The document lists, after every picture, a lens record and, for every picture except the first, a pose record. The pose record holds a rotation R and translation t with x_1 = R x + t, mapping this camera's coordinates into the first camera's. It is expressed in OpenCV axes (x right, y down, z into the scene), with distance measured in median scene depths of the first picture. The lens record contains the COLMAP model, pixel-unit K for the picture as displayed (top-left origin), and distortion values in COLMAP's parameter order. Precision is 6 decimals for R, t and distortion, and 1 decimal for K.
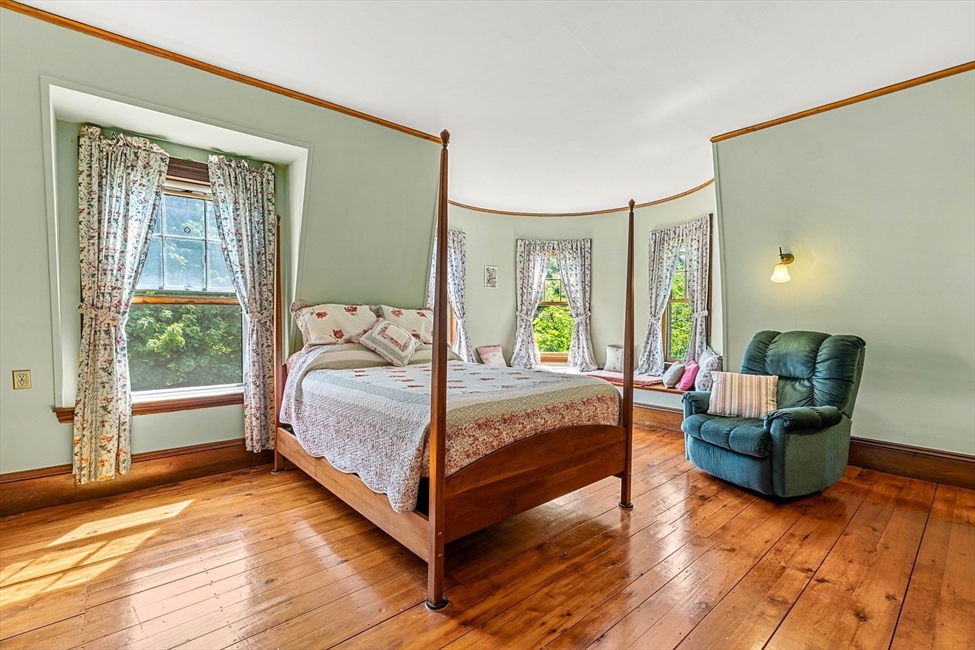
lens RADIAL K [[443.8, 0, 493.2], [0, 443.8, 322.5], [0, 0, 1]] dist [-0.003840, -0.000007]
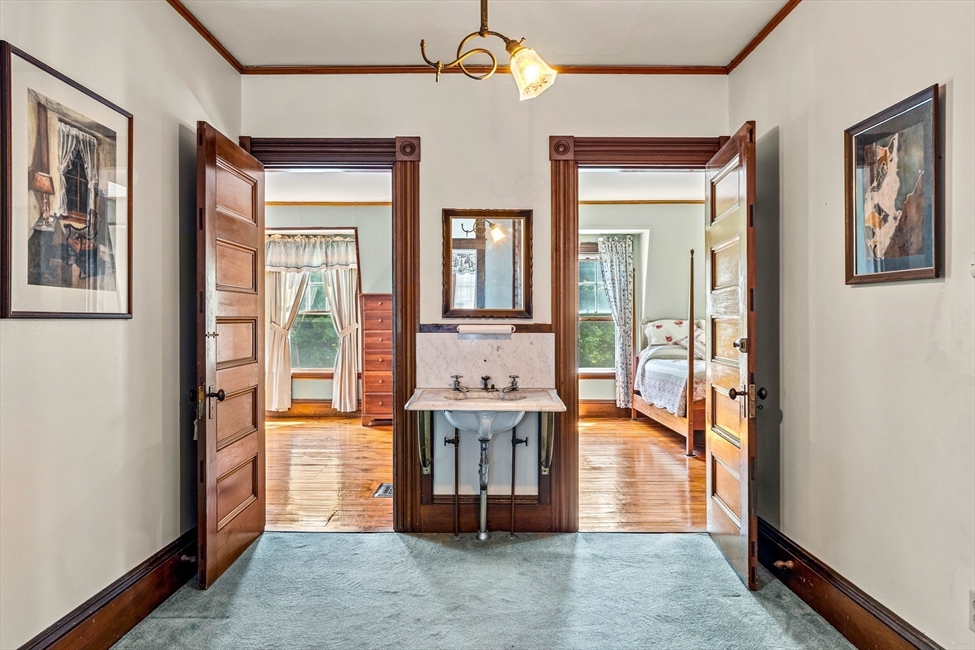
lens RADIAL K [[616.6, 0, 487.8], [0, 616.6, 323.1], [0, 0, 1]] dist [-0.003740, -0.000205]
pose [[0.751059, -0.003349, -0.660227, 0.637432], [-0.003884, 0.999947, -0.009491, -0.006937], [0.660224, 0.009692, 0.751006, -1.112901]]
